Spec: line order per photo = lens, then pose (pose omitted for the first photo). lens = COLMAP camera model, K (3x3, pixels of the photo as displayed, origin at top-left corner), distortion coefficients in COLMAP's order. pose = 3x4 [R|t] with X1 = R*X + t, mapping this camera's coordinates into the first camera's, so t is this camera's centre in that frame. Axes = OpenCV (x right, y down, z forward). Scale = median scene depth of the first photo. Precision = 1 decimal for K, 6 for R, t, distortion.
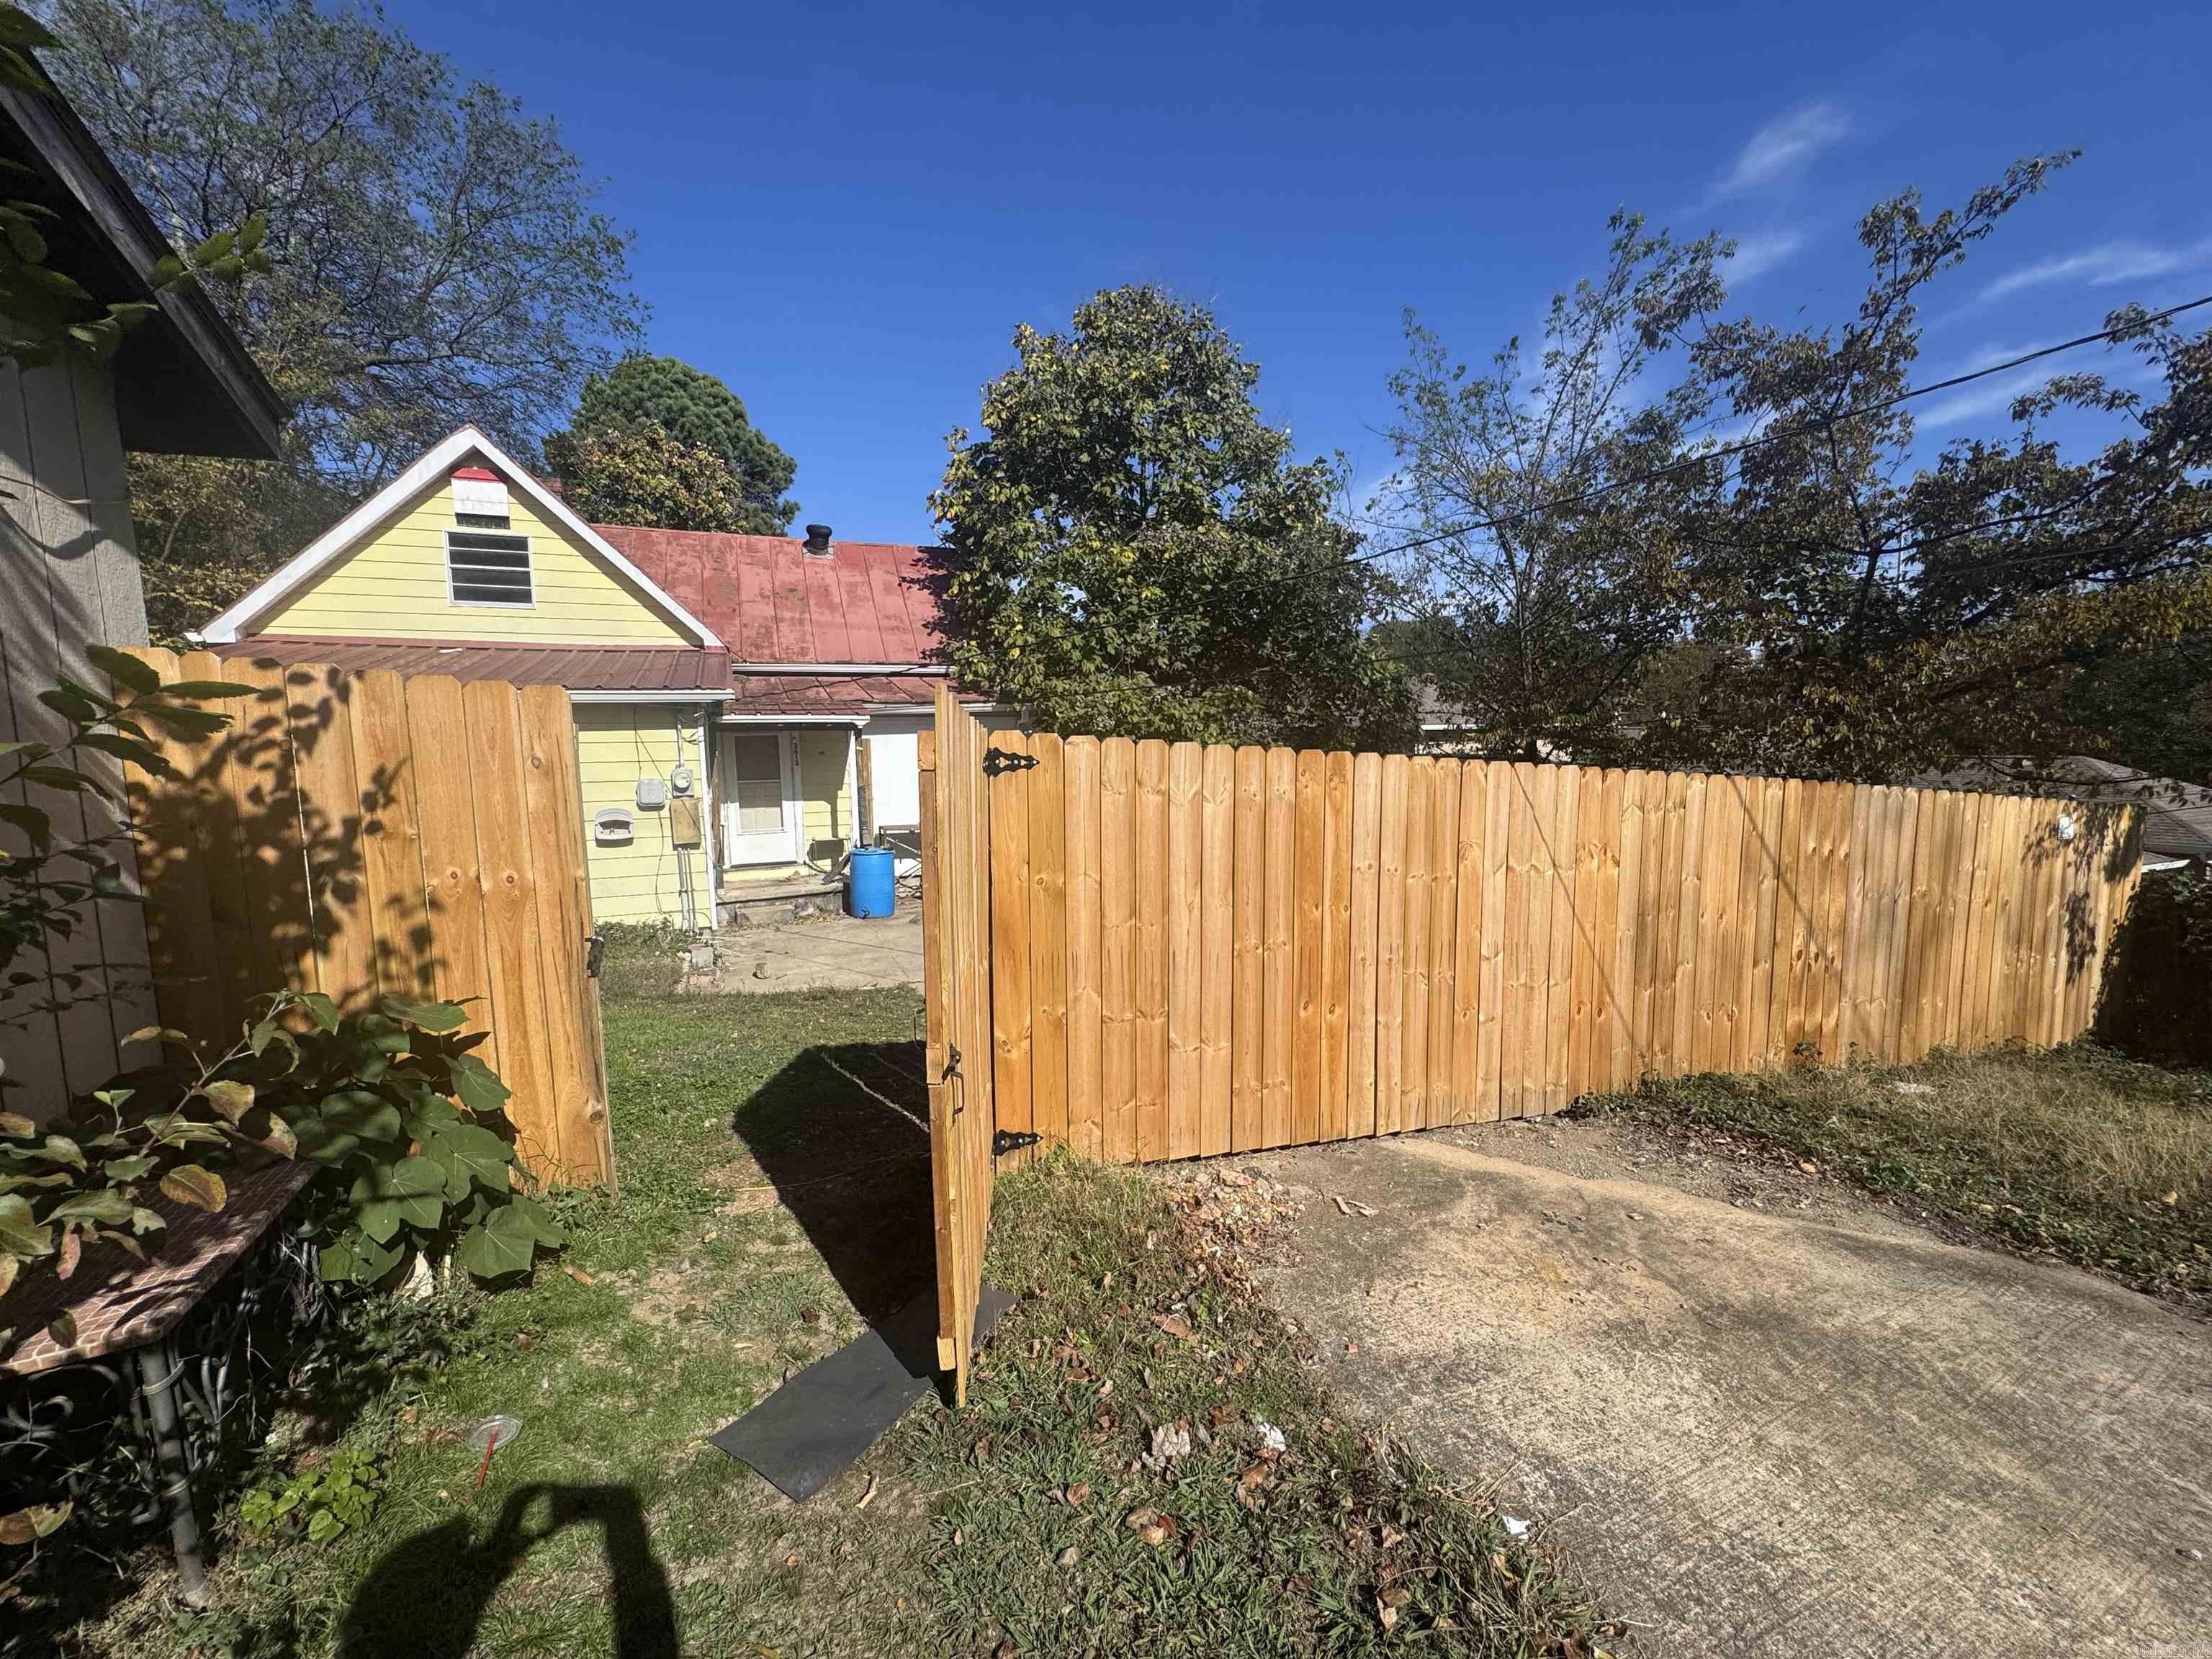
lens RADIAL K [[884.3, 0, 1101.0], [0, 884.3, 829.6], [0, 0, 1]] dist [0.001541, -0.000019]
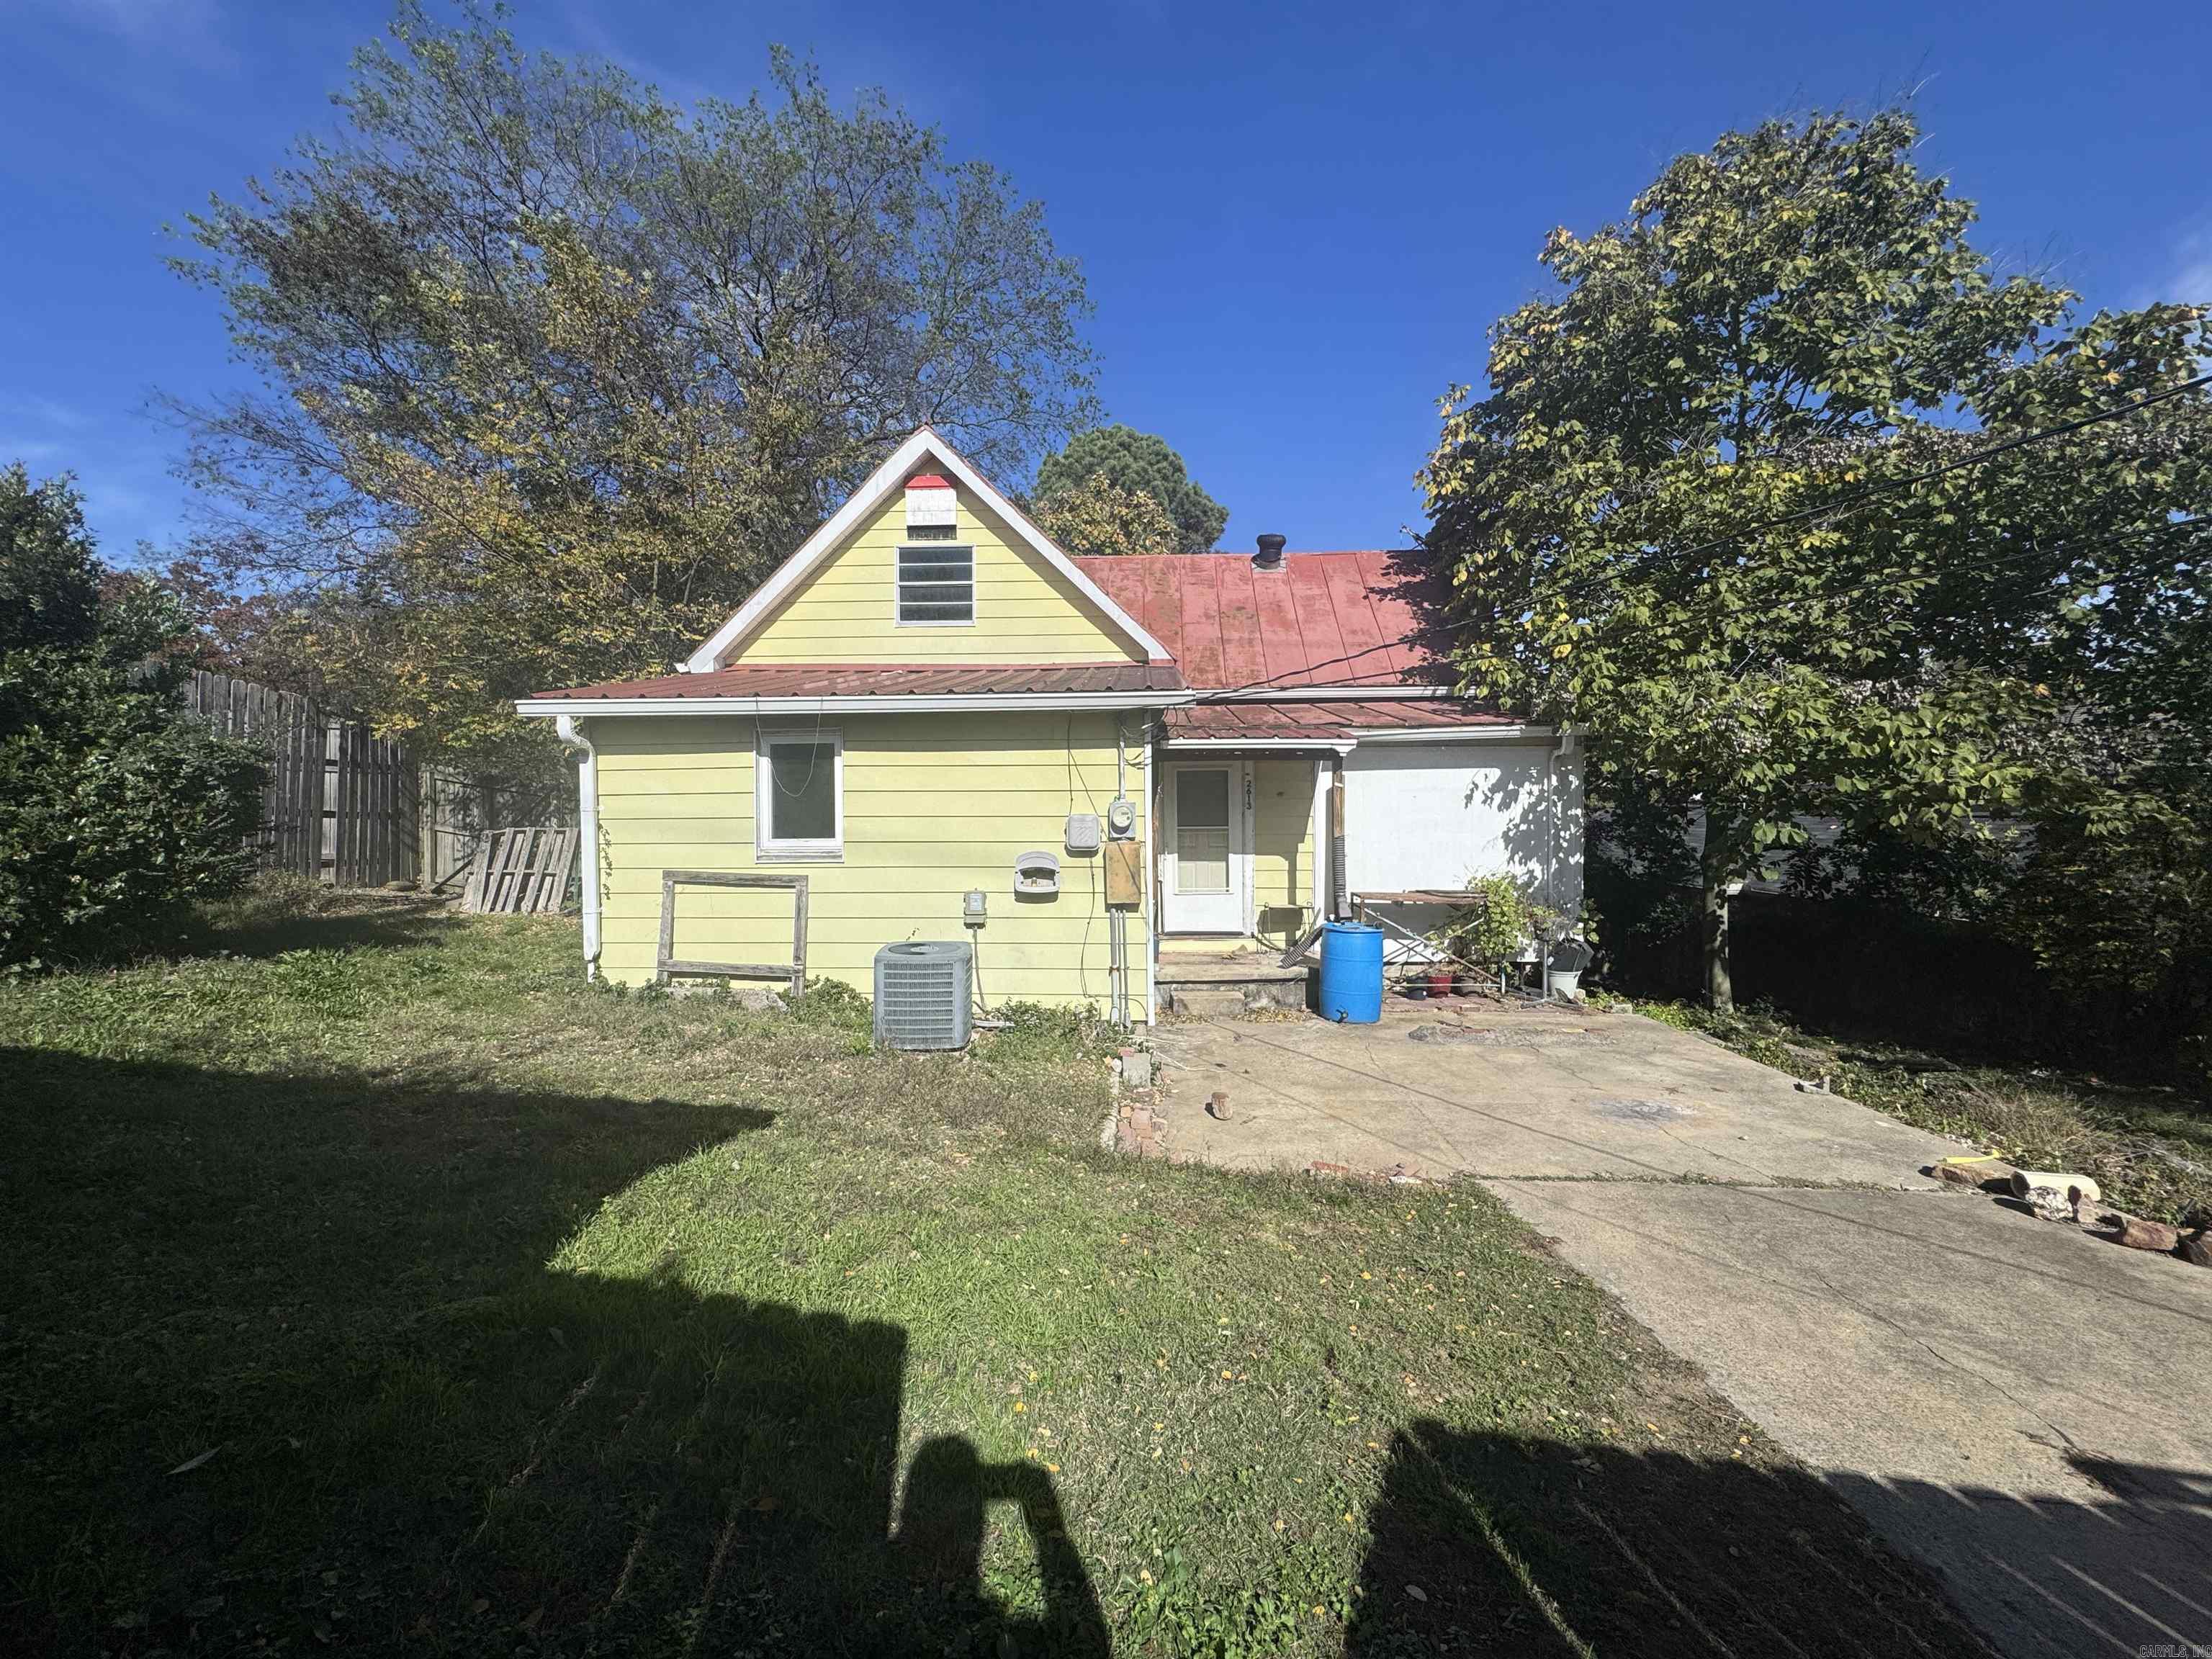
lens RADIAL K [[882.8, 0, 1104.8], [0, 882.8, 827.0], [0, 0, 1]] dist [-0.003359, 0.000148]
pose [[0.905762, 0.020421, -0.423294, -0.151978], [-0.053240, 0.996408, -0.065853, 0.001387], [0.420429, 0.082184, 0.903596, 0.287783]]
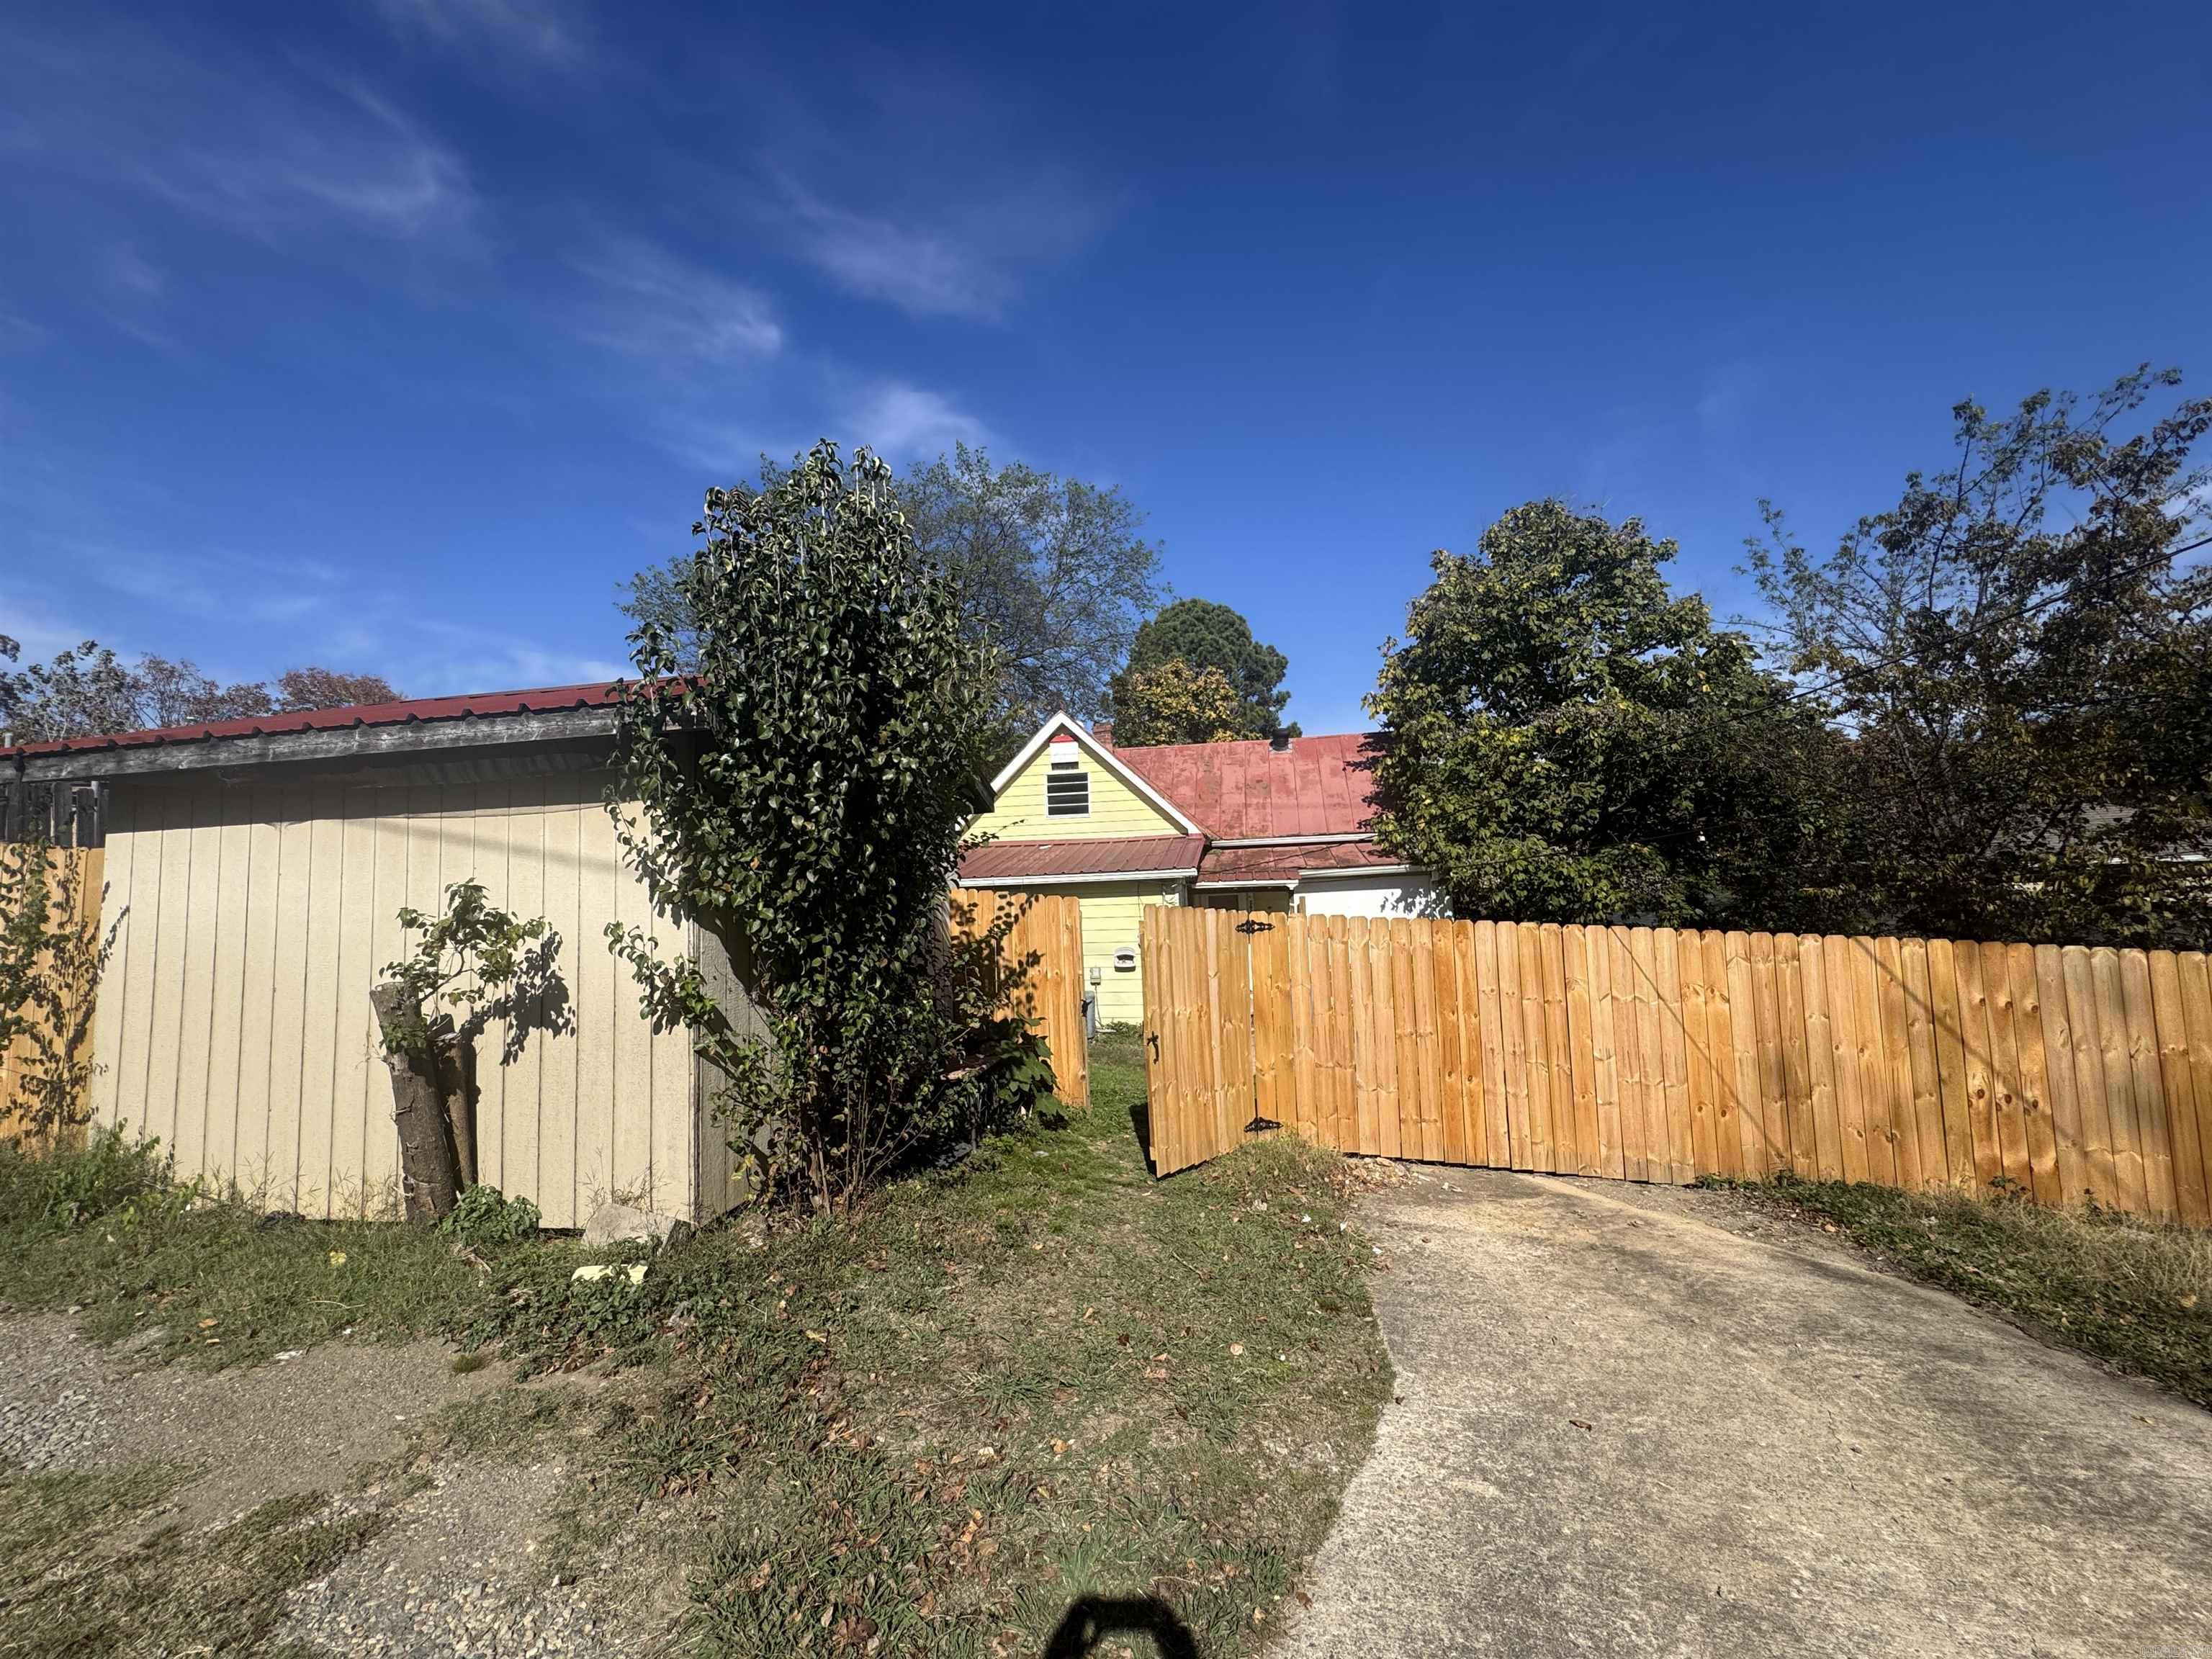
lens RADIAL K [[891.2, 0, 1107.1], [0, 891.2, 818.8], [0, 0, 1]] dist [0.000774, -0.000019]
pose [[0.846437, -0.057919, -0.529330, 0.225953], [-0.033869, 0.986198, -0.162070, 0.007558], [0.531411, 0.155110, 0.832792, -0.304118]]
